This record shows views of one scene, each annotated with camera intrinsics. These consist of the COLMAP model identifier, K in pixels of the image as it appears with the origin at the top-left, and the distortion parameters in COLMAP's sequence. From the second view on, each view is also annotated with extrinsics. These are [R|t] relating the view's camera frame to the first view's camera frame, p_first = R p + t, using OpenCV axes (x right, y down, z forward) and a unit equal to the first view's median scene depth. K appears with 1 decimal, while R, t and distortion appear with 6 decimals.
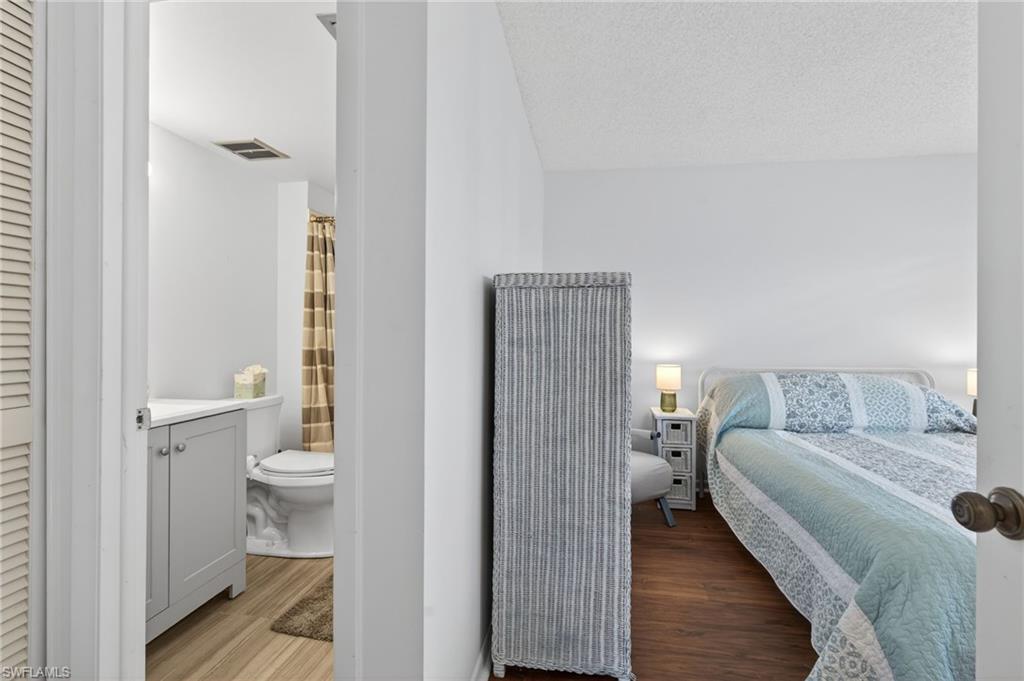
lens RADIAL K [[460.4, 0, 518.4], [0, 460.4, 342.3], [0, 0, 1]] dist [-0.001951, 0.000359]
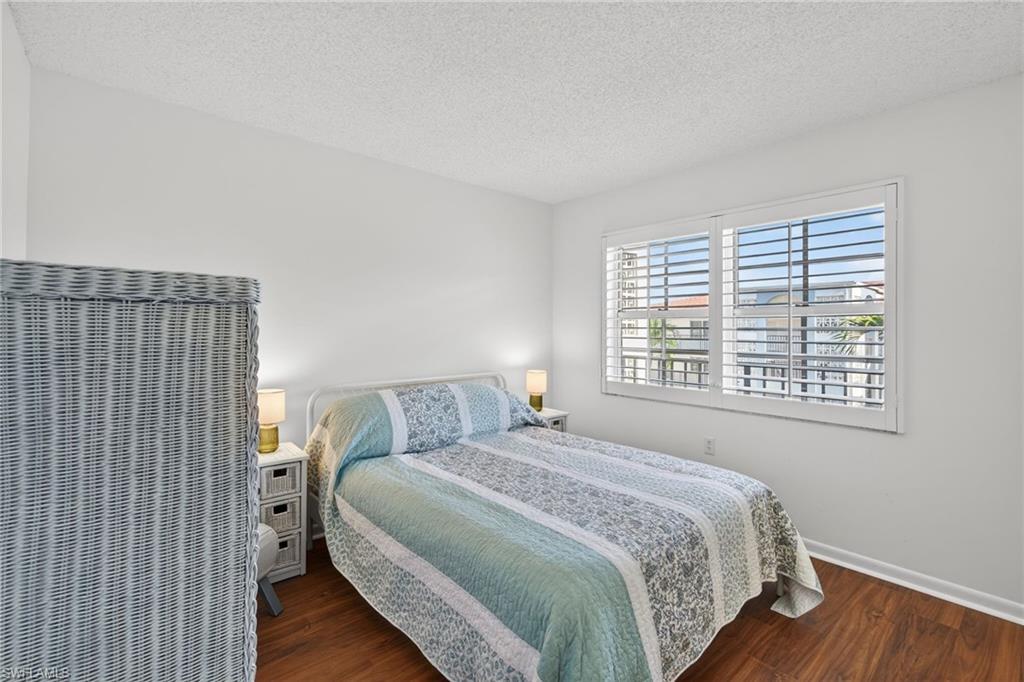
lens RADIAL K [[460.4, 0, 515.0], [0, 460.4, 322.2], [0, 0, 1]] dist [-0.001951, 0.000359]
pose [[0.645583, 0.010284, 0.763621, 0.014743], [0.009152, 0.999733, -0.021202, -0.054594], [-0.763635, 0.020676, 0.645317, 0.261437]]
